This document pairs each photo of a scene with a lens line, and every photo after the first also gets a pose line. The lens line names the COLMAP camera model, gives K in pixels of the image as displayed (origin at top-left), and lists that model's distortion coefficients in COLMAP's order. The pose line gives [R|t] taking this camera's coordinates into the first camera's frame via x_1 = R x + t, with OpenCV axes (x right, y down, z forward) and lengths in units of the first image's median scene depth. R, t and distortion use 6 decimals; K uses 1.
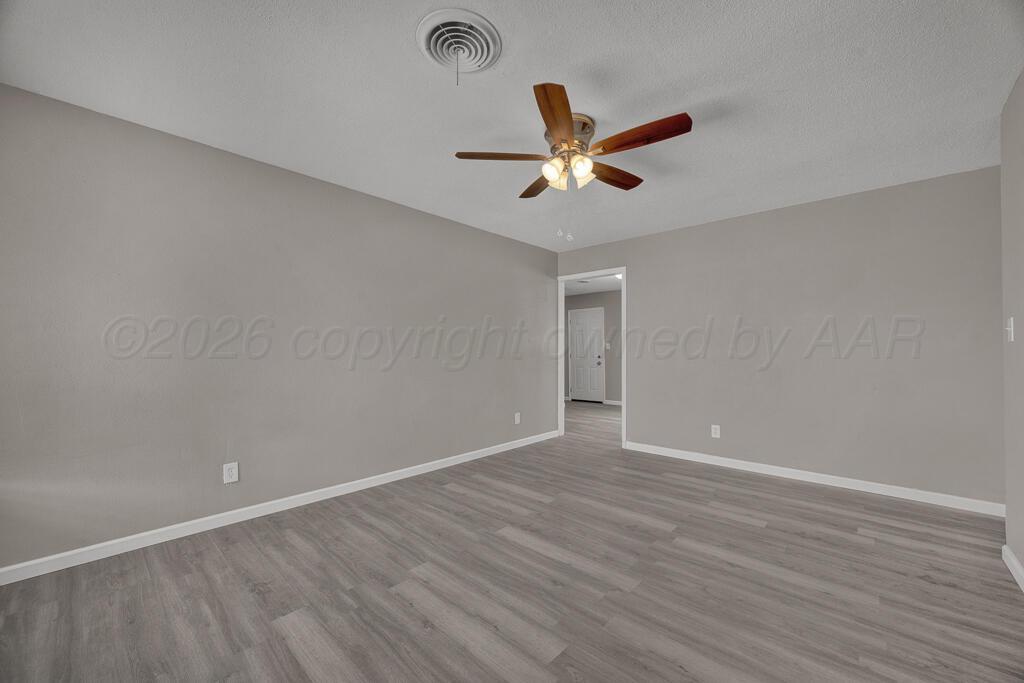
lens RADIAL K [[402.0, 0, 512.0], [0, 402.0, 347.4], [0, 0, 1]] dist [0.000358, 0.000050]
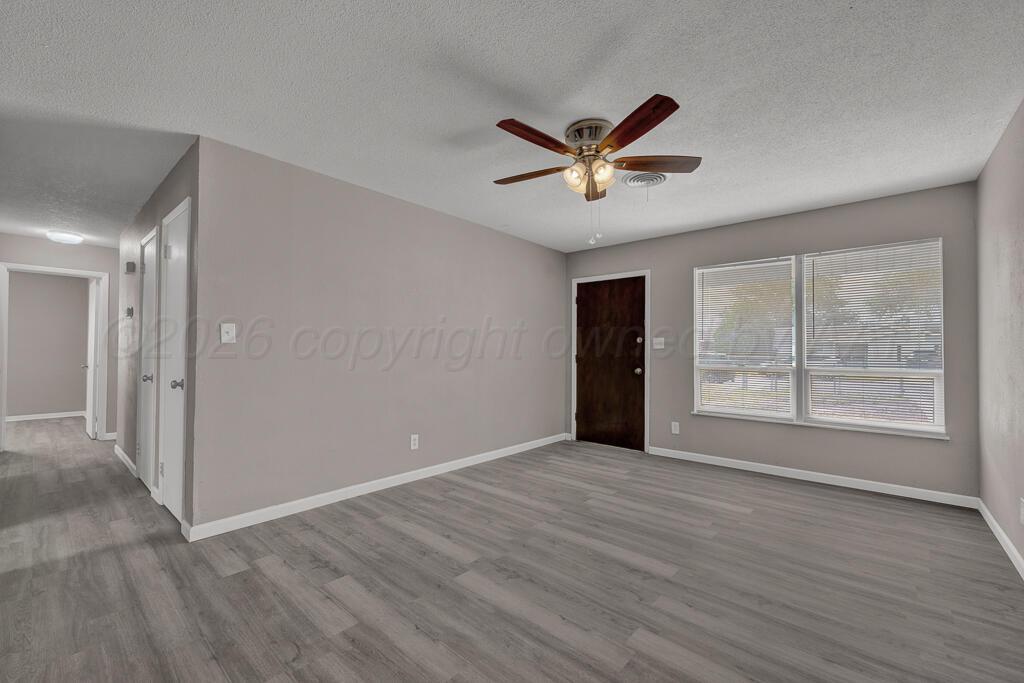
lens RADIAL K [[421.9, 0, 512.0], [0, 421.9, 341.5], [0, 0, 1]] dist [0.000250, -0.000001]
pose [[-0.999676, -0.006642, -0.024562, 0.349798], [-0.005794, 0.999389, -0.034454, 0.017068], [0.024776, -0.034301, -0.999104, 1.979104]]
